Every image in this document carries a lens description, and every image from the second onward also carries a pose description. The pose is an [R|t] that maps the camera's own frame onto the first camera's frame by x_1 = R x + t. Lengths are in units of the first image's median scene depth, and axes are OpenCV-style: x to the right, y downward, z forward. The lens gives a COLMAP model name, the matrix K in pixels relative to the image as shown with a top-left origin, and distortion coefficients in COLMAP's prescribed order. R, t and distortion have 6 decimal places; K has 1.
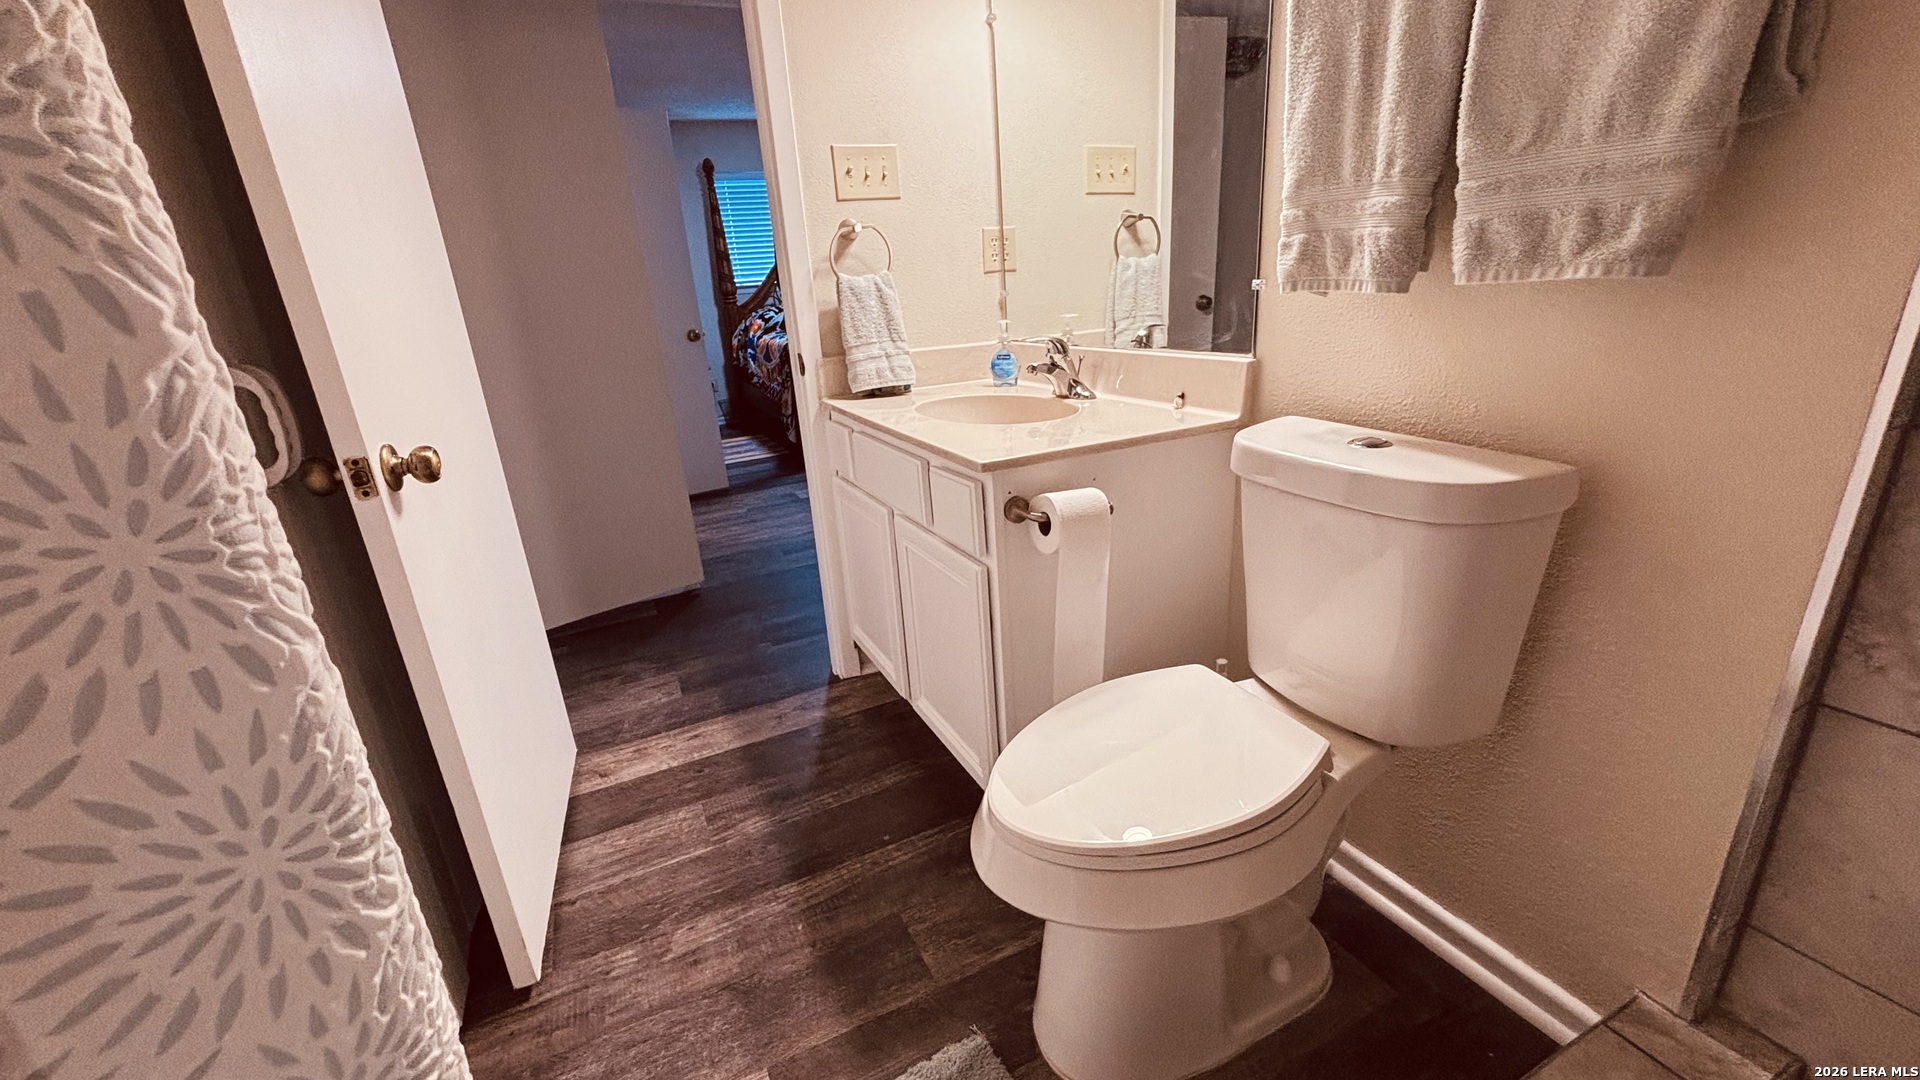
lens RADIAL K [[779.1, 0, 949.1], [0, 779.1, 545.4], [0, 0, 1]] dist [0.000870, 0.000335]
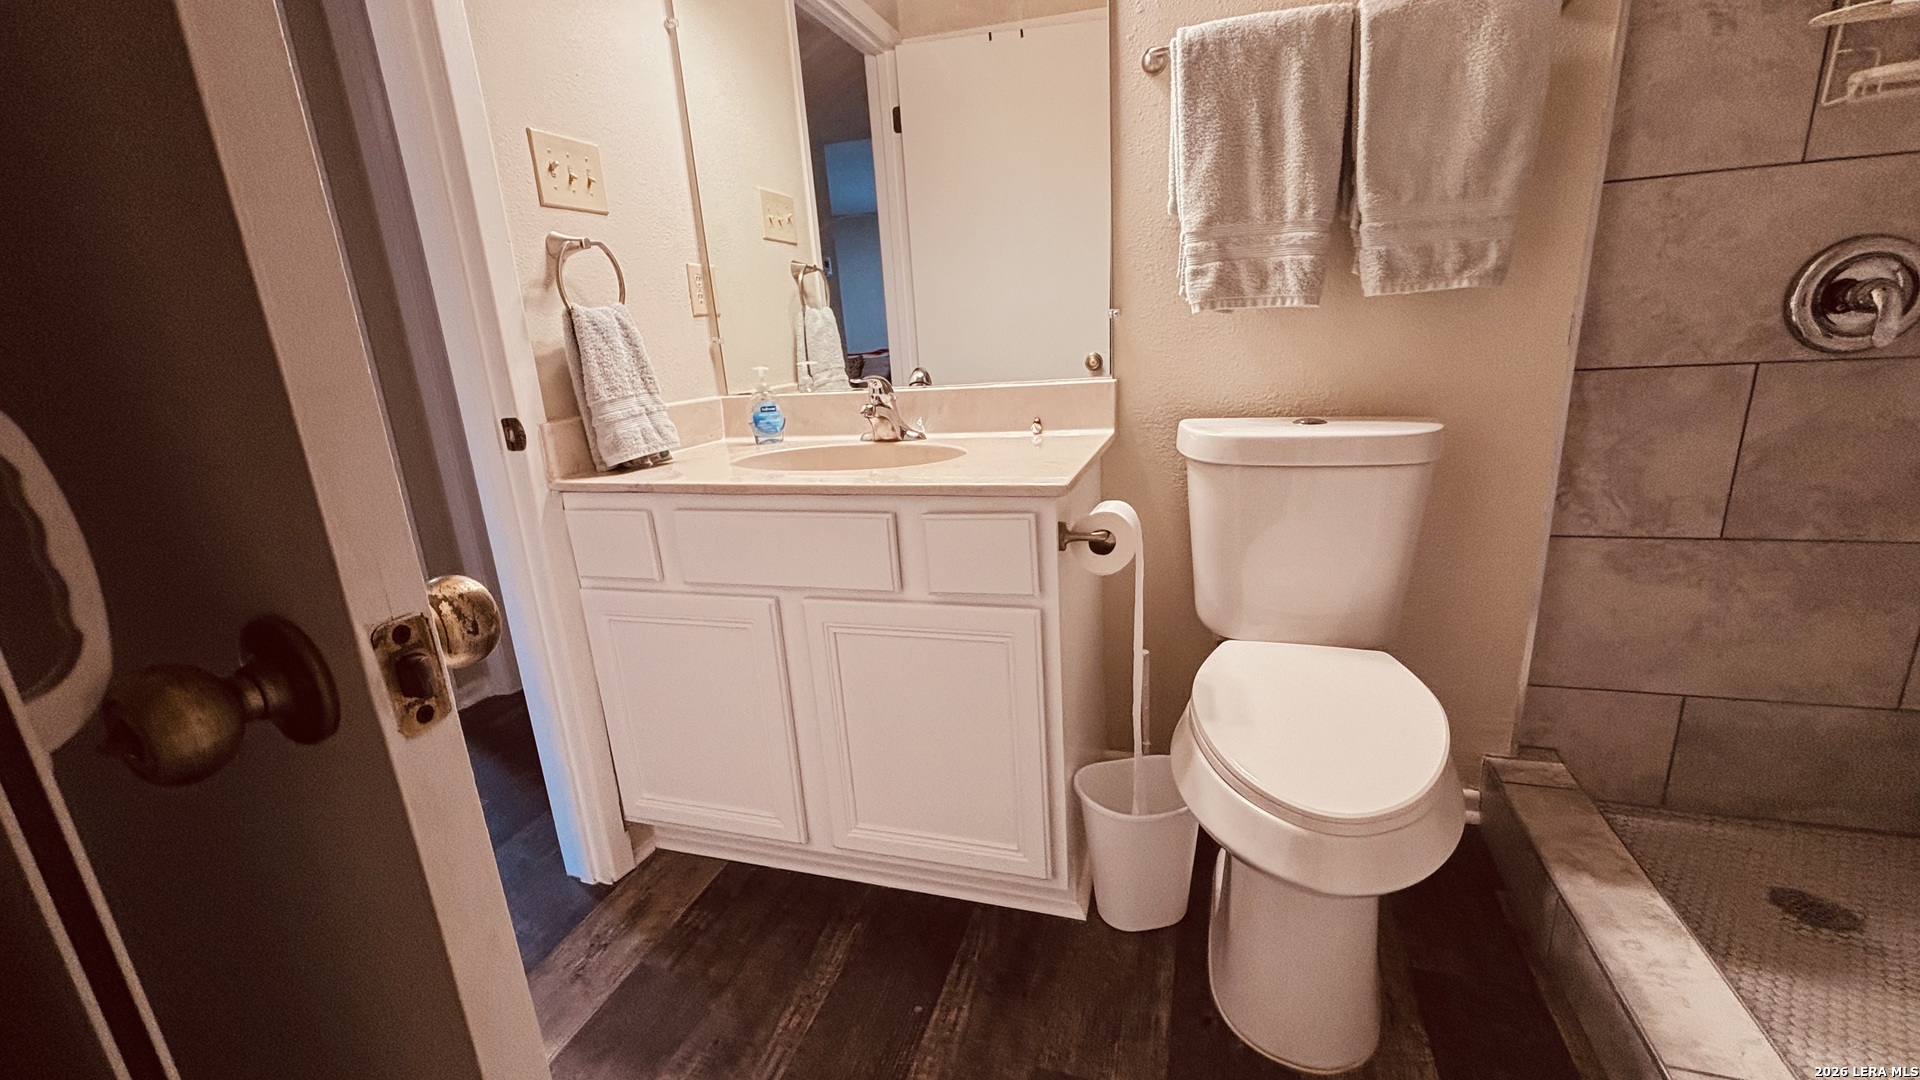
lens RADIAL K [[801.1, 0, 960.0], [0, 801.1, 540.0], [0, 0, 1]] dist [-0.002311, -0.000127]
pose [[0.687734, -0.162031, 0.707649, -0.489945], [0.251403, 0.967614, -0.022773, -0.036237], [-0.681042, 0.193568, 0.706197, 0.309909]]
